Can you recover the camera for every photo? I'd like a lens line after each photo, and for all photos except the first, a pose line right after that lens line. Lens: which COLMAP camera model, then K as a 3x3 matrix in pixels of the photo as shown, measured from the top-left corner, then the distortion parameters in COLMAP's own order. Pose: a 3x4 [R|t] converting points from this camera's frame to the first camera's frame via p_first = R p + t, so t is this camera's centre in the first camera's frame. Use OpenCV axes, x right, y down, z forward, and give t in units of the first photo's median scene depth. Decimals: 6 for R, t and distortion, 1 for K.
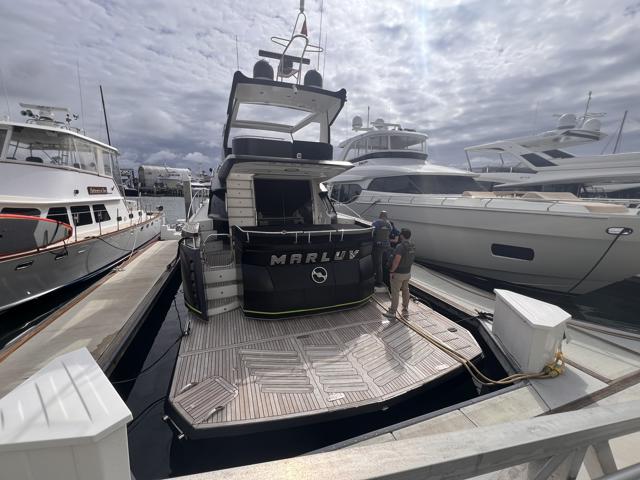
lens RADIAL K [[257.4, 0, 319.8], [0, 257.4, 237.6], [0, 0, 1]] dist [-0.000353, 0.000061]
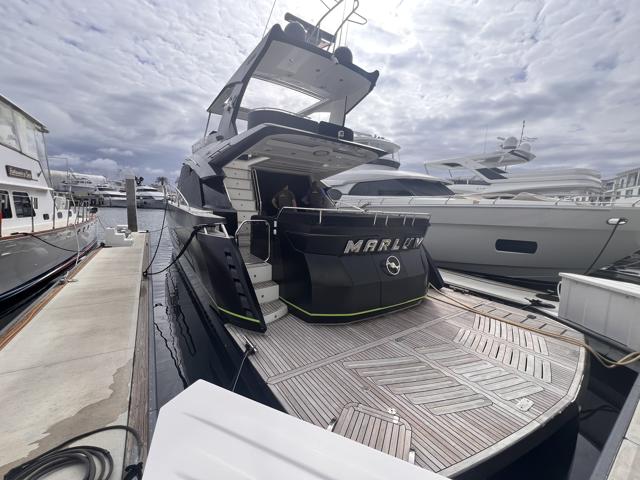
lens RADIAL K [[257.2, 0, 320.0], [0, 257.2, 240.0], [0, 0, 1]] dist [-0.000903, -0.000630]
pose [[0.970084, -0.006563, 0.242679, -0.318323], [0.020034, 0.998389, -0.053083, 0.074064], [-0.241940, 0.056357, 0.968653, 0.173857]]
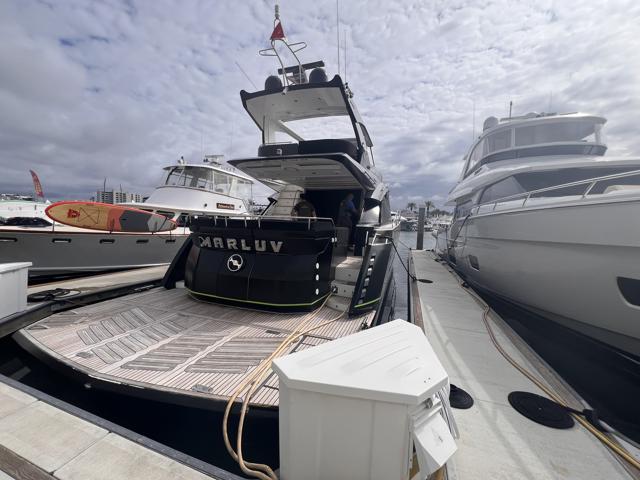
lens RADIAL K [[257.7, 0, 320.0], [0, 257.7, 240.0], [0, 0, 1]] dist [0.000903, 0.000128]
pose [[0.780725, 0.047054, -0.623101, 0.595380], [-0.128730, 0.987883, -0.086694, 0.076316], [0.611471, 0.147896, 0.777322, 0.327745]]
